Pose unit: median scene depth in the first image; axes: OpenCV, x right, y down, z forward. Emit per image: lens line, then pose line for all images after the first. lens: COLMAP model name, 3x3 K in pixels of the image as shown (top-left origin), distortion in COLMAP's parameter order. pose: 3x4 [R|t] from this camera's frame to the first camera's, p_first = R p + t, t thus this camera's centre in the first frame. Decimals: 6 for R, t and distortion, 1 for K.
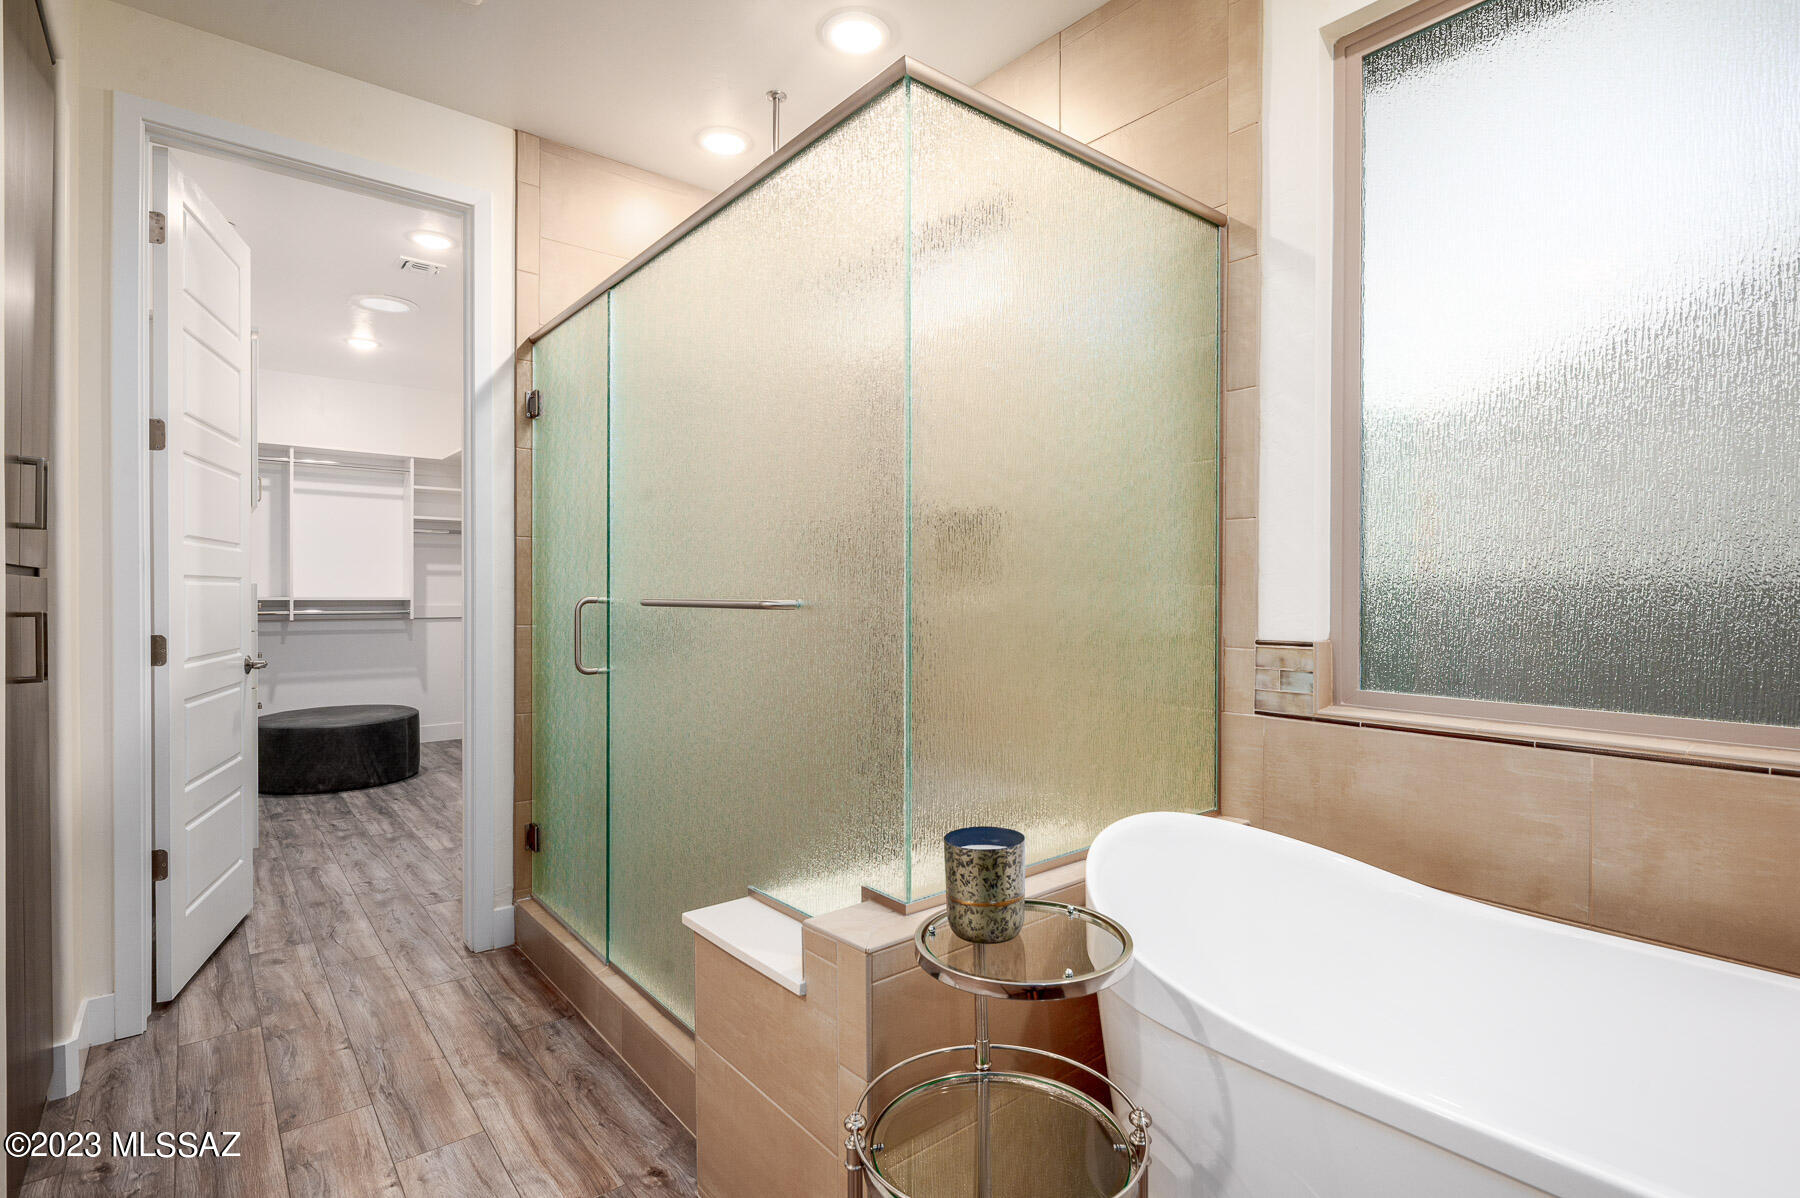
lens RADIAL K [[861.8, 0, 907.2], [0, 861.8, 603.6], [0, 0, 1]] dist [-0.008347, -0.002458]
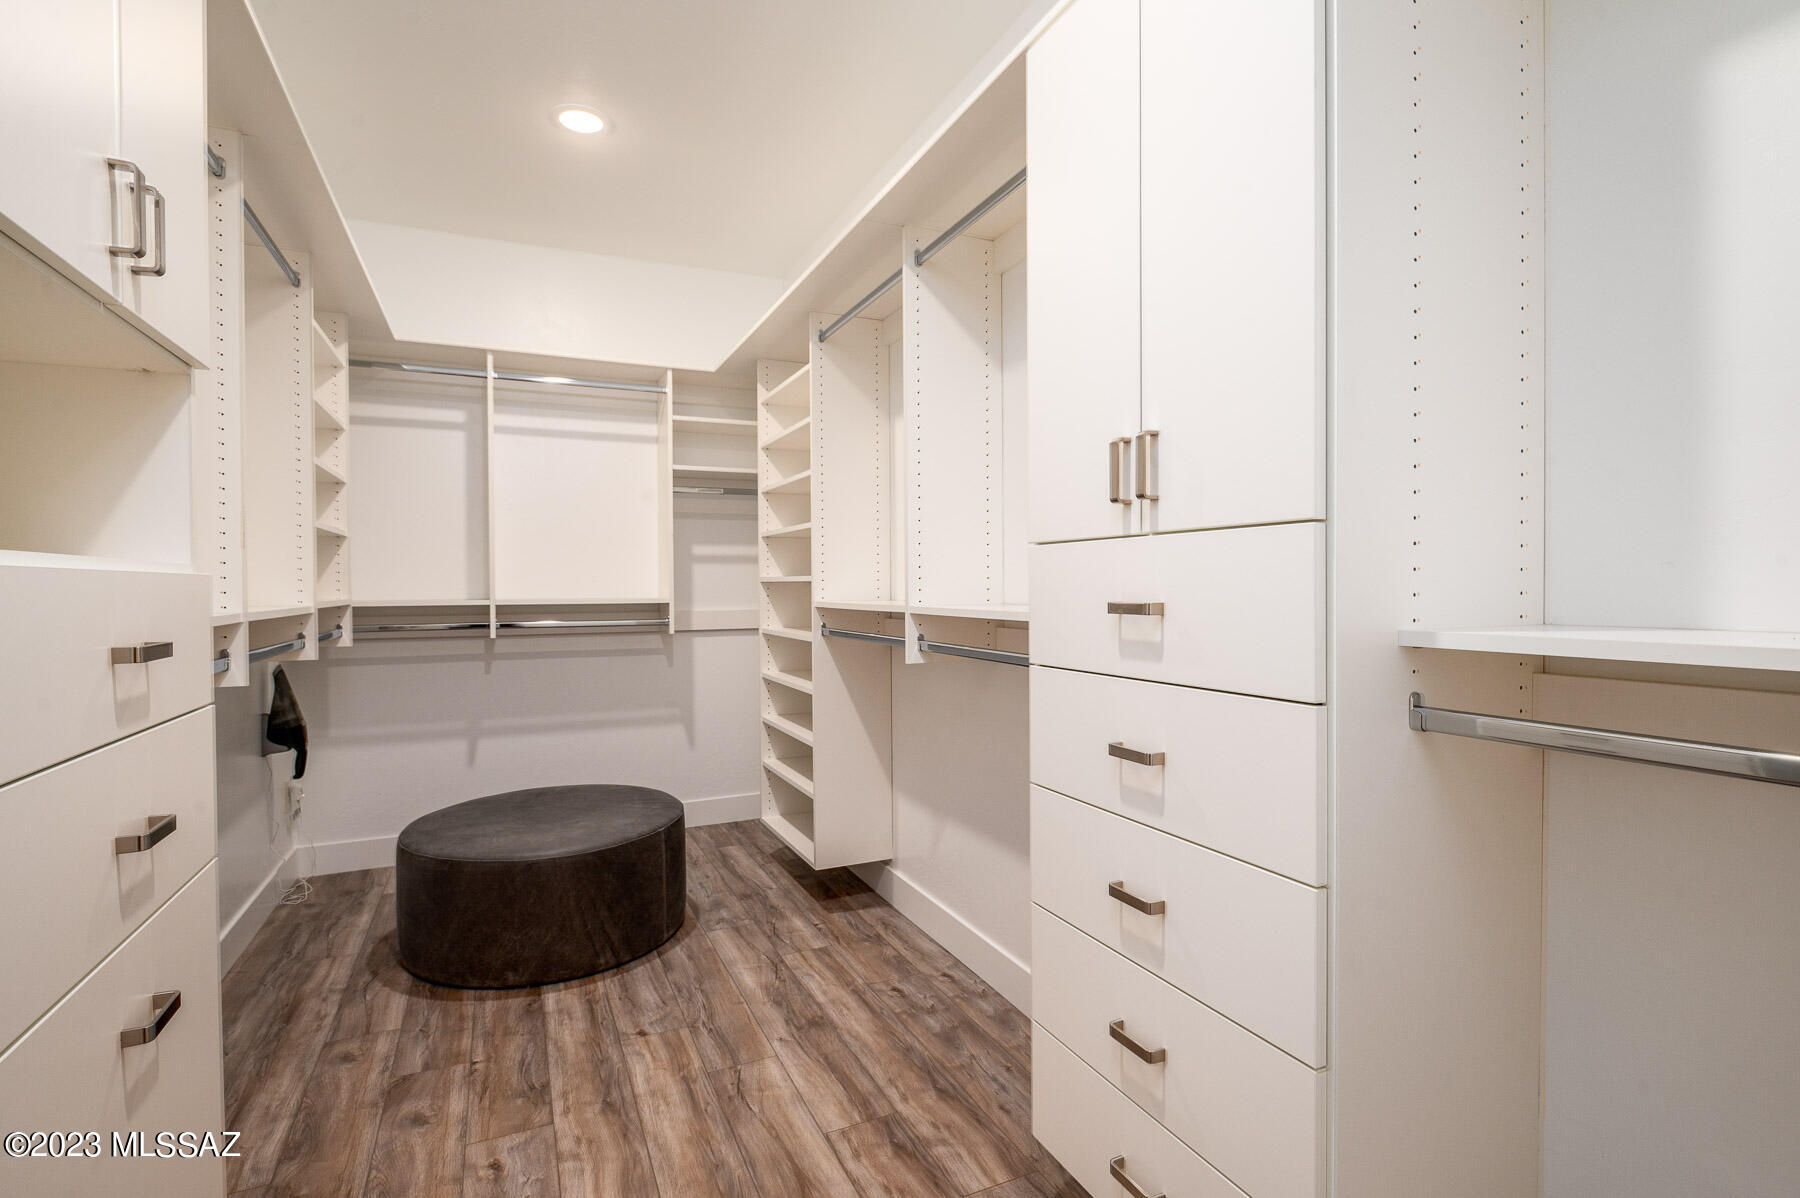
lens RADIAL K [[861.8, 0, 898.6], [0, 861.8, 602.0], [0, 0, 1]] dist [-0.008347, -0.002458]
pose [[0.963375, -0.010191, -0.267964, -0.260569], [0.010526, 0.999945, -0.000186, -0.003044], [0.267952, -0.002641, 0.963429, 0.459509]]
